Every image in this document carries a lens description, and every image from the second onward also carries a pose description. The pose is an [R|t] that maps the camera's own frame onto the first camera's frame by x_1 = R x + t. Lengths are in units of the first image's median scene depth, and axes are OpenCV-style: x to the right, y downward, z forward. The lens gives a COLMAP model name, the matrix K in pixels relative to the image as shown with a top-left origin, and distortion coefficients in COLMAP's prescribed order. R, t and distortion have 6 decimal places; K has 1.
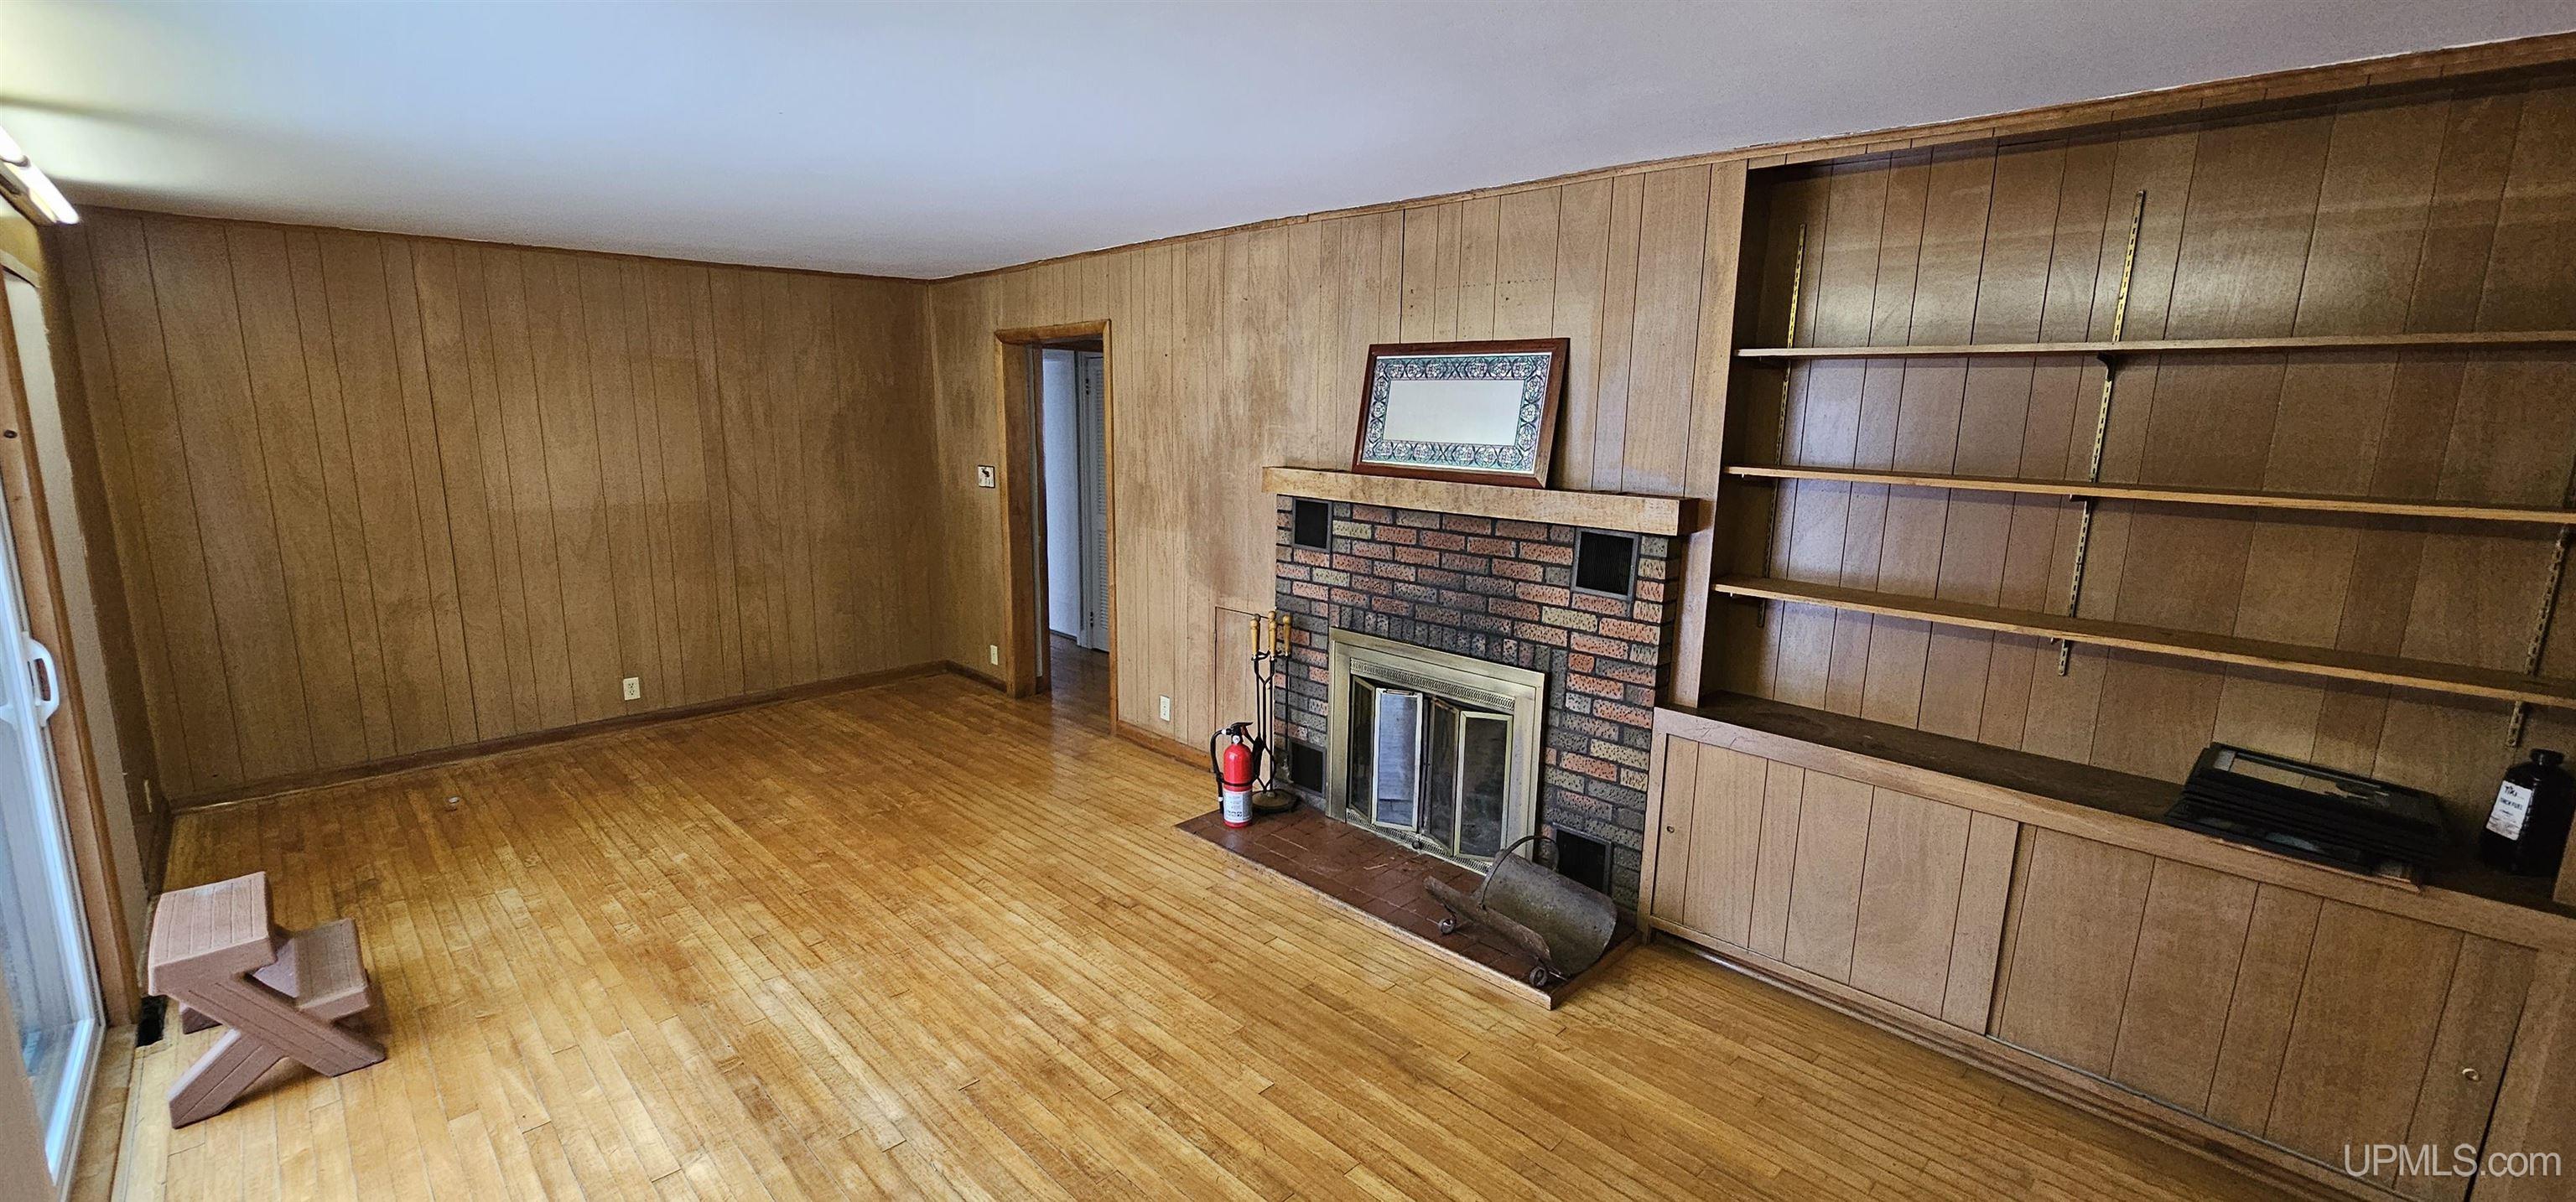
lens RADIAL K [[1046.2, 0, 1290.7], [0, 1046.2, 606.8], [0, 0, 1]] dist [-0.003938, 0.000017]
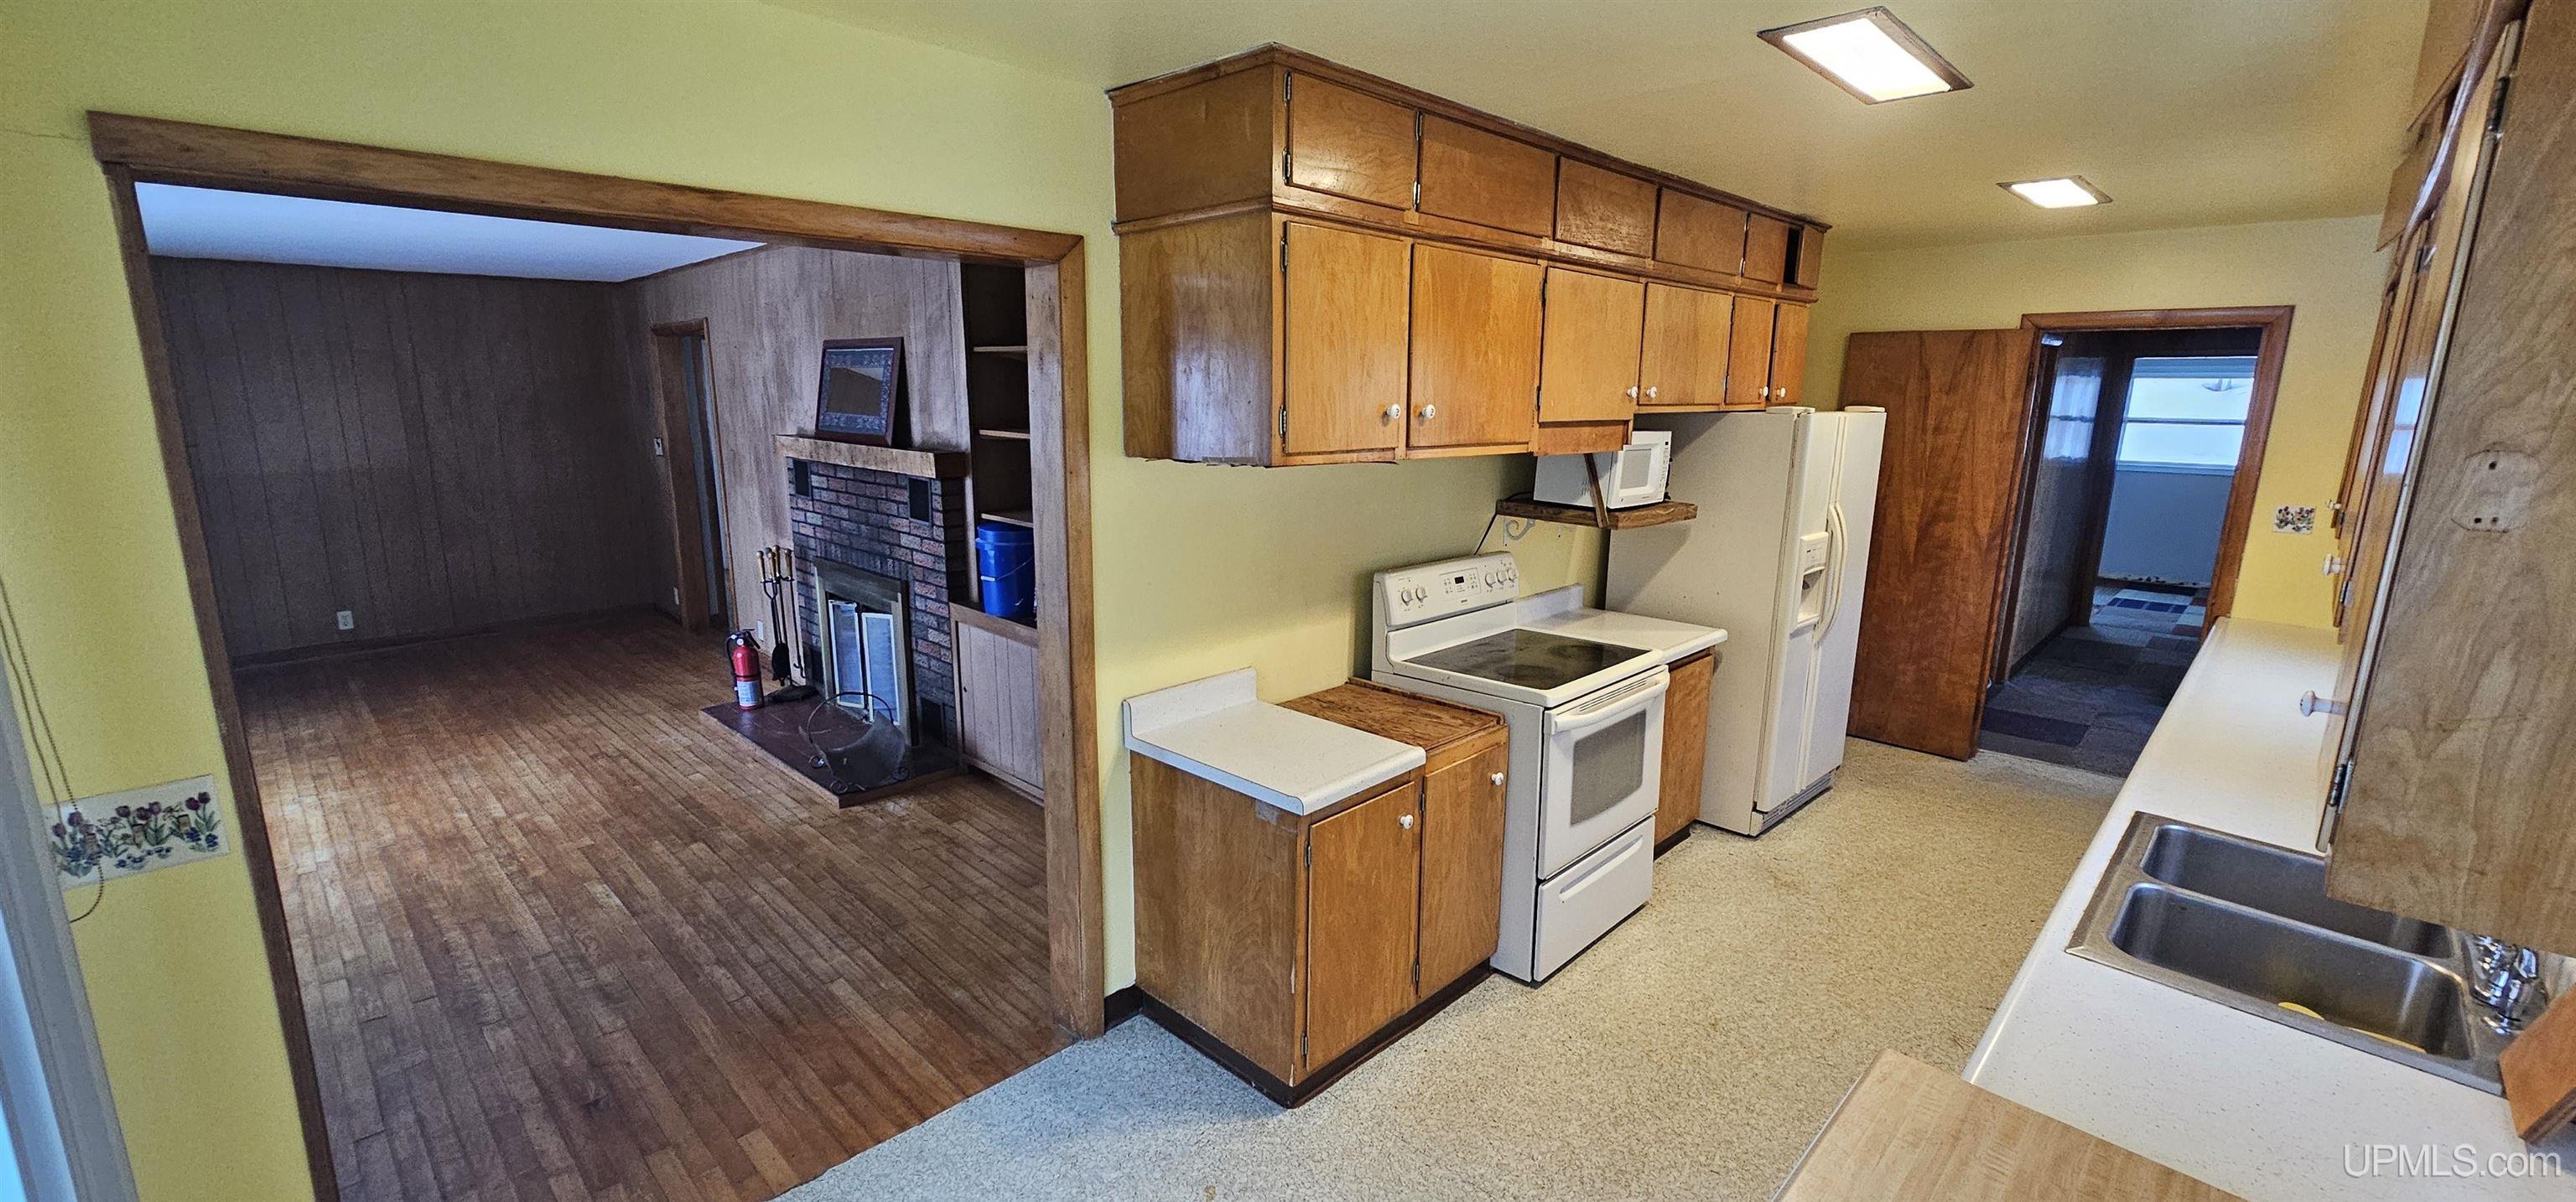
lens RADIAL K [[1046.2, 0, 1282.6], [0, 1046.2, 600.5], [0, 0, 1]] dist [-0.003938, 0.000017]
pose [[0.999912, -0.004274, 0.012526, 0.629846], [0.004147, 0.999940, 0.010095, 0.066063], [-0.012568, -0.010042, 0.999871, -0.329540]]
